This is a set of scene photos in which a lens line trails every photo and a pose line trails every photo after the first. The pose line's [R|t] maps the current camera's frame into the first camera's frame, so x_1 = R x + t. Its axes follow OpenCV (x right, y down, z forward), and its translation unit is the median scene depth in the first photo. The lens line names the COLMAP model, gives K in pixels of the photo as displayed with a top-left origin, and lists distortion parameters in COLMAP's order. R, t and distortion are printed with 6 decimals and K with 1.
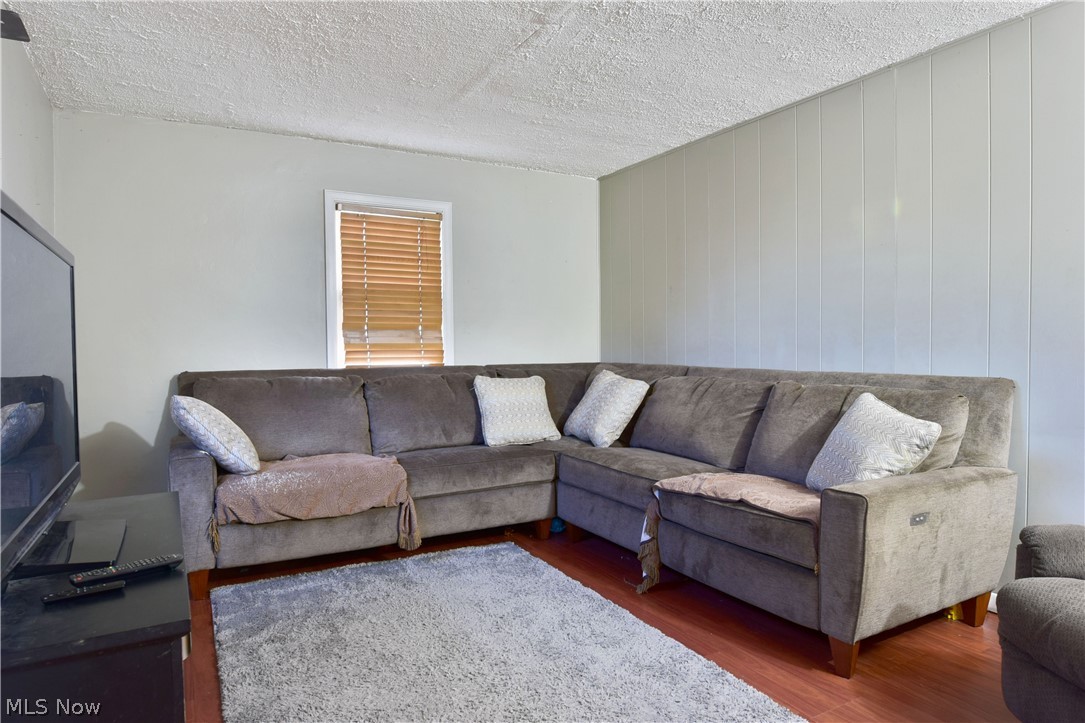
lens RADIAL K [[661.8, 0, 544.7], [0, 661.8, 361.6], [0, 0, 1]] dist [-0.012718, -0.005742]
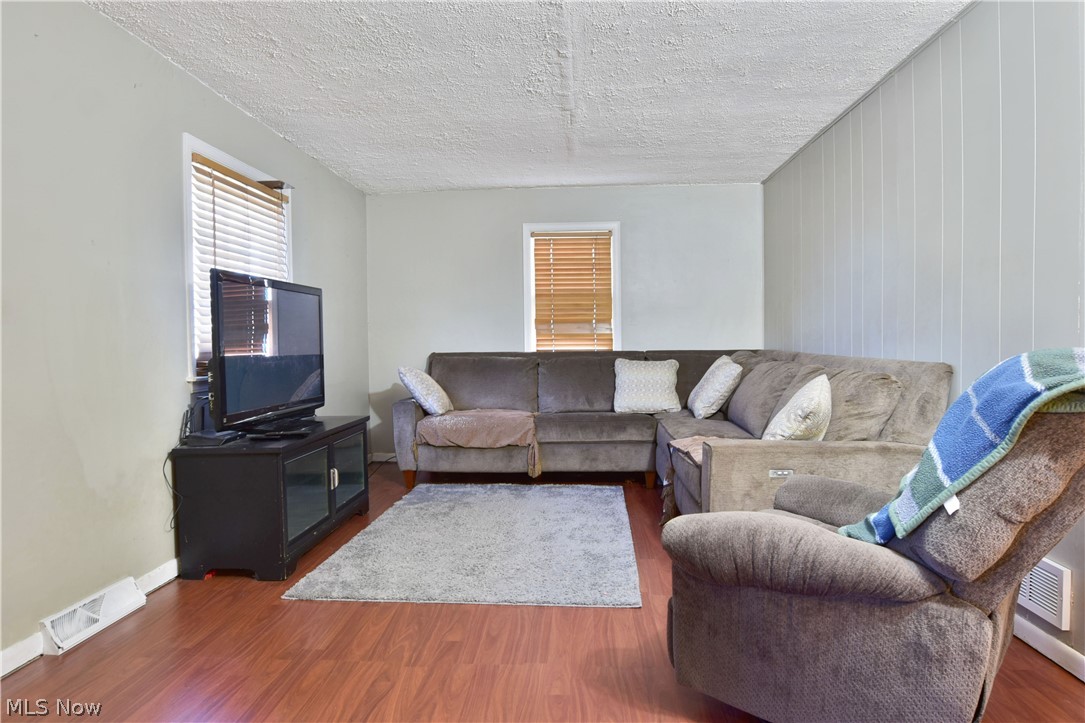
lens RADIAL K [[661.8, 0, 540.9], [0, 661.8, 358.9], [0, 0, 1]] dist [-0.012718, -0.005742]
pose [[0.839663, 0.015079, -0.542898, 0.528861], [-0.008885, 0.999862, 0.014030, 0.006305], [0.543035, -0.006957, 0.839682, -0.177573]]
